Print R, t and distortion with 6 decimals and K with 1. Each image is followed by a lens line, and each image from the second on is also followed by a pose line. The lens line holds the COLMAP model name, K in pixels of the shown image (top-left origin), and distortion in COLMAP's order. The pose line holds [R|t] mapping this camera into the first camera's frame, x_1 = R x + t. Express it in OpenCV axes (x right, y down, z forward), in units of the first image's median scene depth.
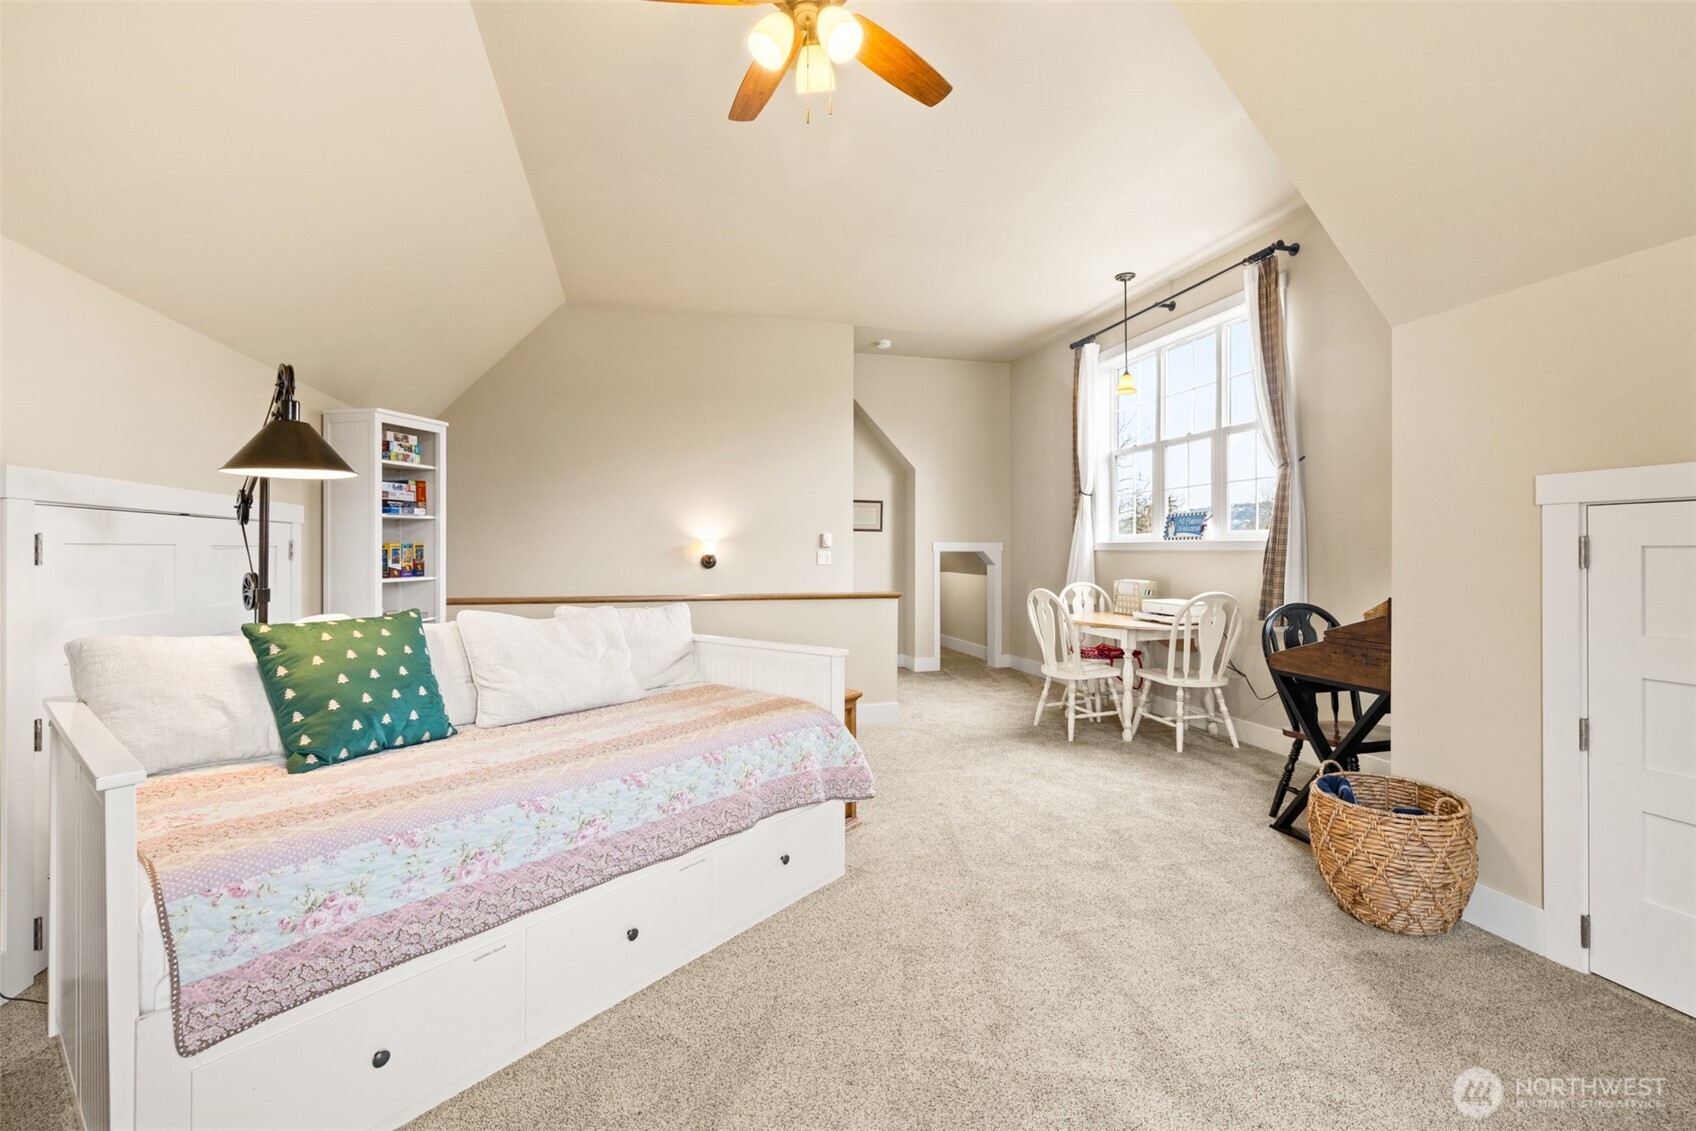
lens RADIAL K [[732.0, 0, 845.0], [0, 732.0, 554.3], [0, 0, 1]] dist [0.001785, 0.000034]
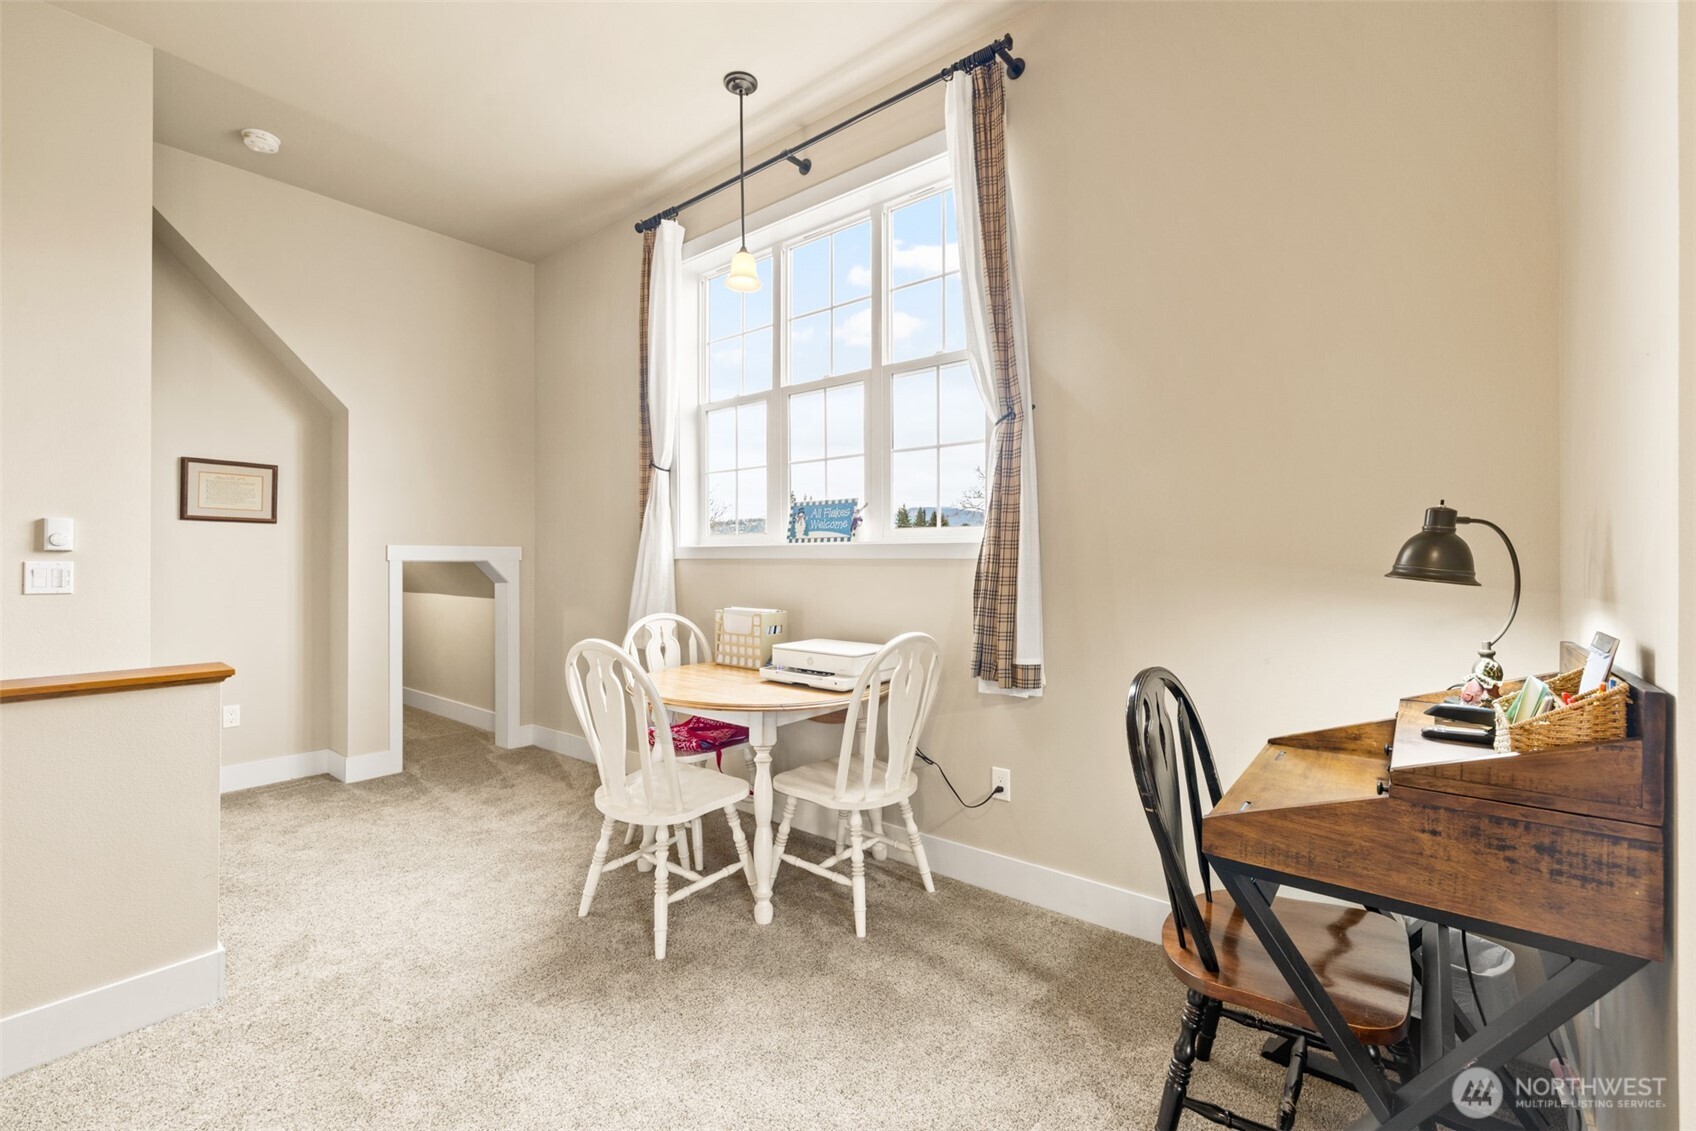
lens RADIAL K [[732.0, 0, 844.2], [0, 732.0, 557.1], [0, 0, 1]] dist [0.001785, 0.000034]
pose [[0.816030, 0.002365, 0.578004, 0.110866], [0.002718, 0.999965, -0.007929, -0.002067], [-0.578003, 0.008041, 0.815995, 0.461767]]
